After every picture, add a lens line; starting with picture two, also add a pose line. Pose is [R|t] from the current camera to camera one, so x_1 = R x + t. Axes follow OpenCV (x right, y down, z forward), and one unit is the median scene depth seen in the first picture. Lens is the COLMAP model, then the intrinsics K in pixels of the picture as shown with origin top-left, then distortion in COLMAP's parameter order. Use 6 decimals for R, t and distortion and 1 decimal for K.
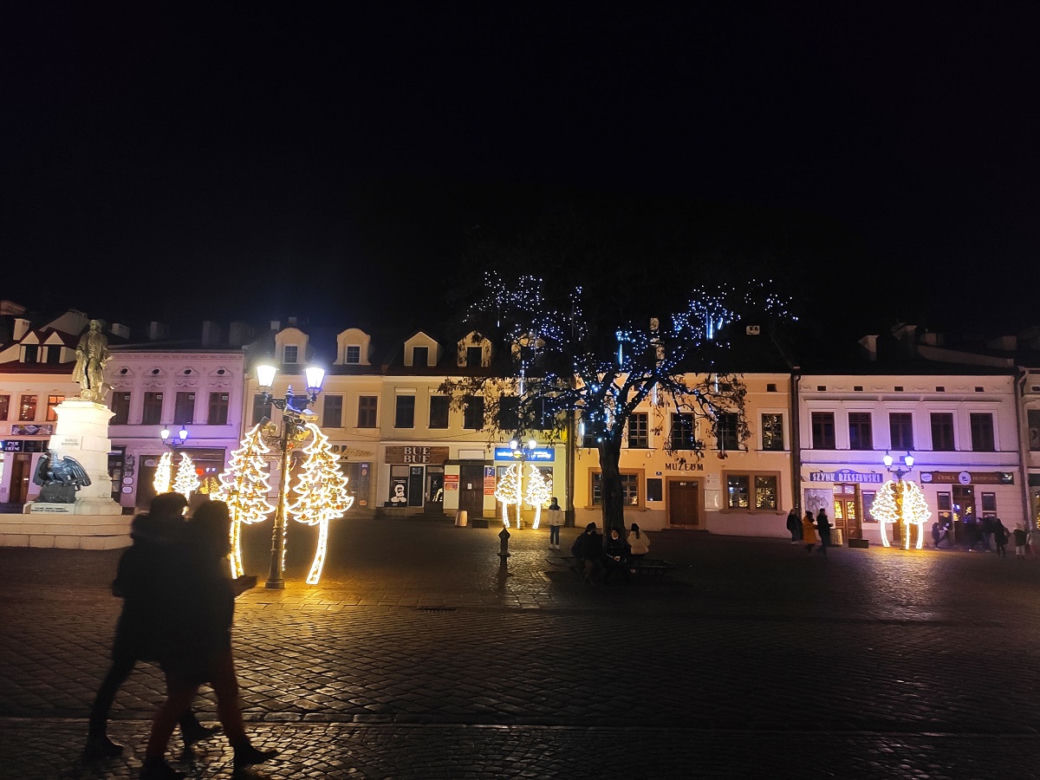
lens RADIAL K [[768.3, 0, 522.8], [0, 768.3, 386.6], [0, 0, 1]] dist [0.092190, -0.123067]
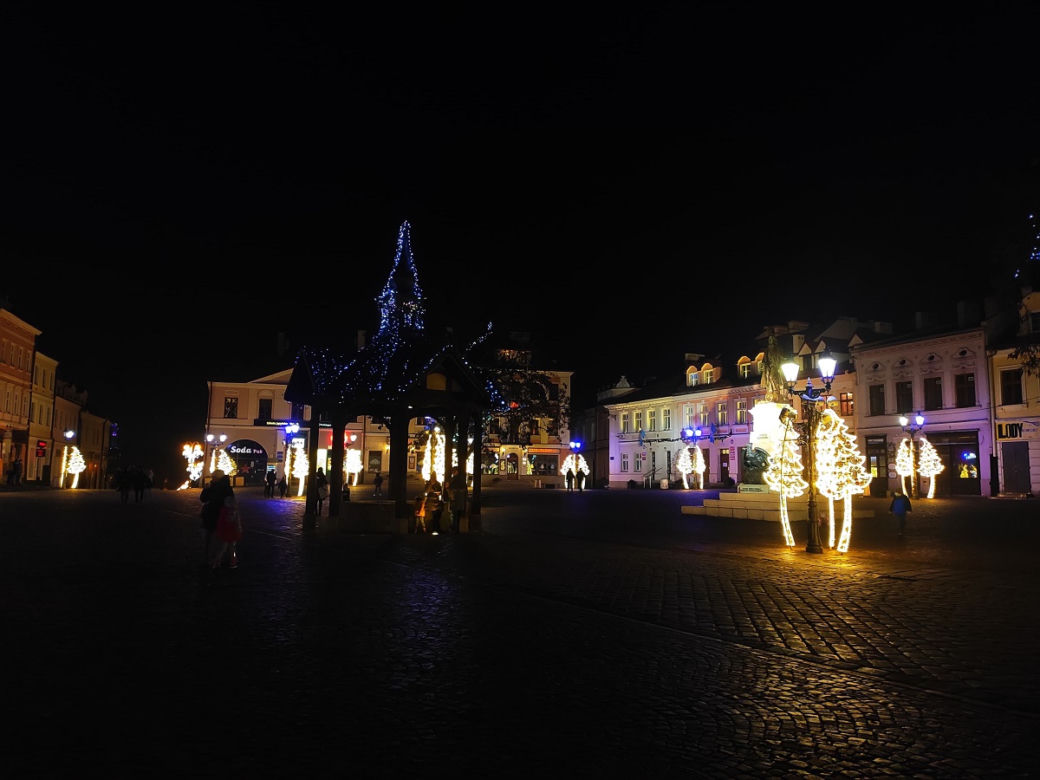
lens RADIAL K [[768.3, 0, 522.8], [0, 768.3, 386.6], [0, 0, 1]] dist [0.092190, -0.123067]
pose [[0.512853, -0.121039, -0.849901, 0.302956], [0.133554, 0.989206, -0.060289, 0.015931], [0.848024, -0.082588, 0.523483, 0.026265]]
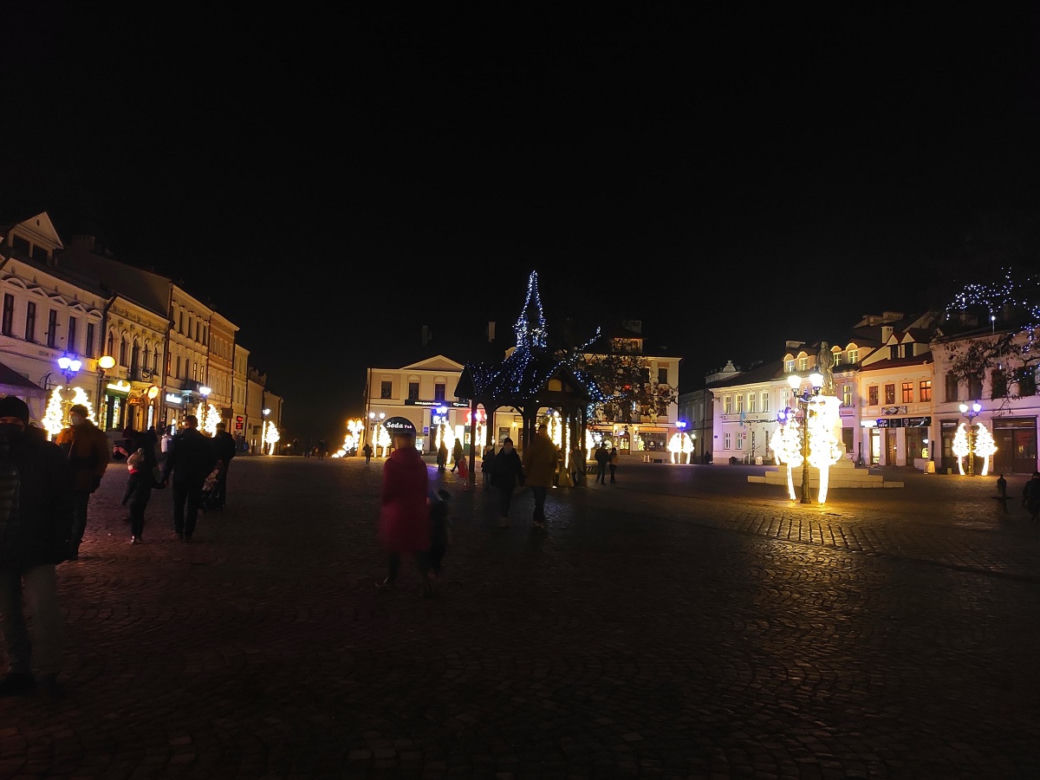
lens RADIAL K [[768.3, 0, 522.8], [0, 768.3, 386.6], [0, 0, 1]] dist [0.092190, -0.123067]
pose [[0.373479, -0.092834, -0.922982, 0.685596], [0.124815, 0.990961, -0.049166, 0.003333], [0.919203, -0.096839, 0.381690, -0.143233]]
